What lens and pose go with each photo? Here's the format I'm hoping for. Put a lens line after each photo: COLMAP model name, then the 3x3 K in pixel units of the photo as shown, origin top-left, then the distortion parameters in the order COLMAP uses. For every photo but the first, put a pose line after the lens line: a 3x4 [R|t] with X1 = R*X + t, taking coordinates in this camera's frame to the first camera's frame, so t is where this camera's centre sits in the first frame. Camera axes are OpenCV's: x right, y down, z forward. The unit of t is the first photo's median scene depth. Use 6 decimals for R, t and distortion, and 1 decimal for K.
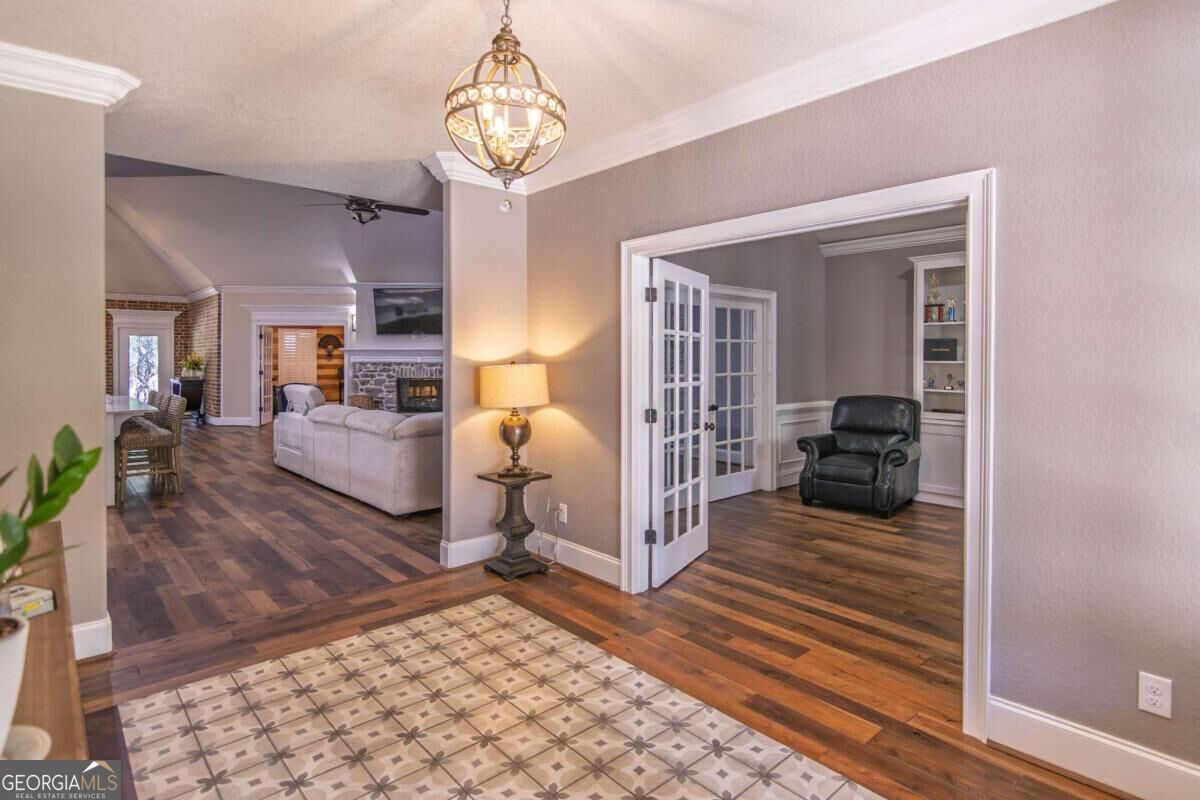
lens RADIAL K [[629.1, 0, 598.0], [0, 629.1, 373.3], [0, 0, 1]] dist [-0.004409, 0.000307]
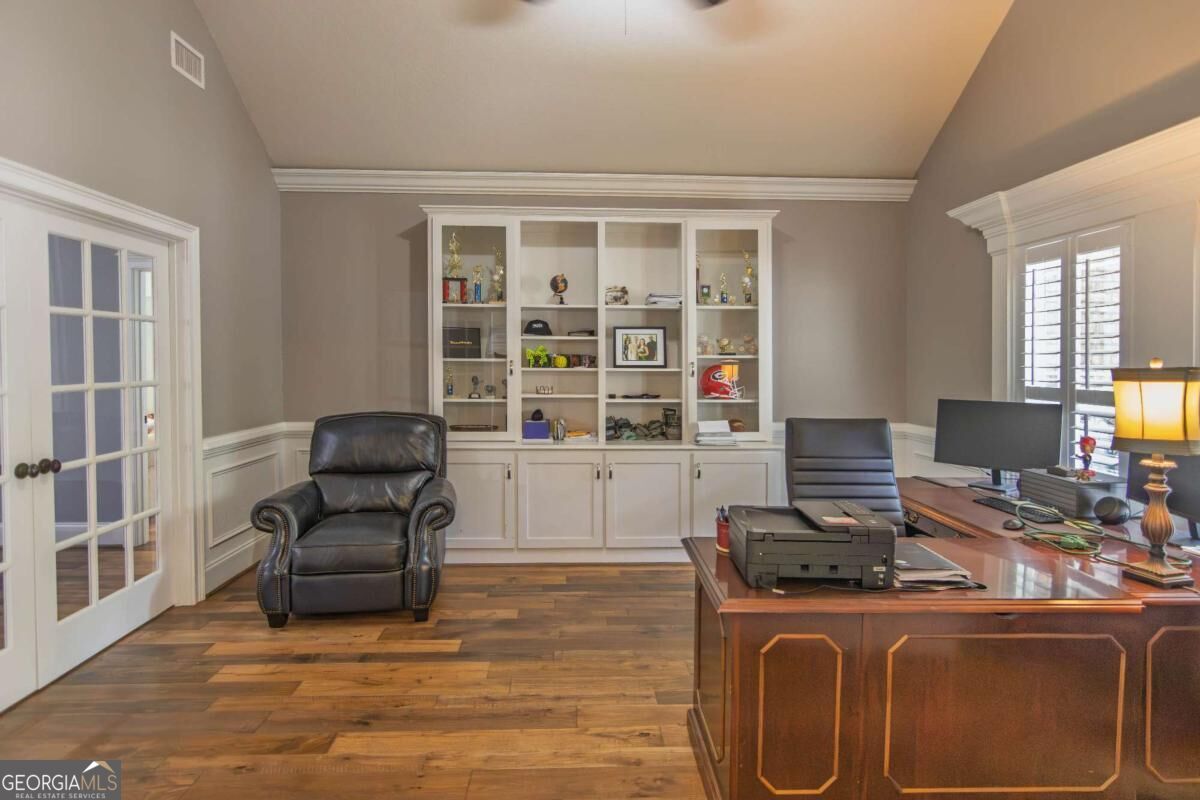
lens RADIAL K [[629.1, 0, 598.0], [0, 629.1, 373.3], [0, 0, 1]] dist [-0.004409, 0.000307]
pose [[0.631351, -0.016103, 0.775330, 0.088725], [0.016717, 0.999835, 0.007153, -0.005283], [-0.775317, 0.008446, 0.631516, 0.430092]]
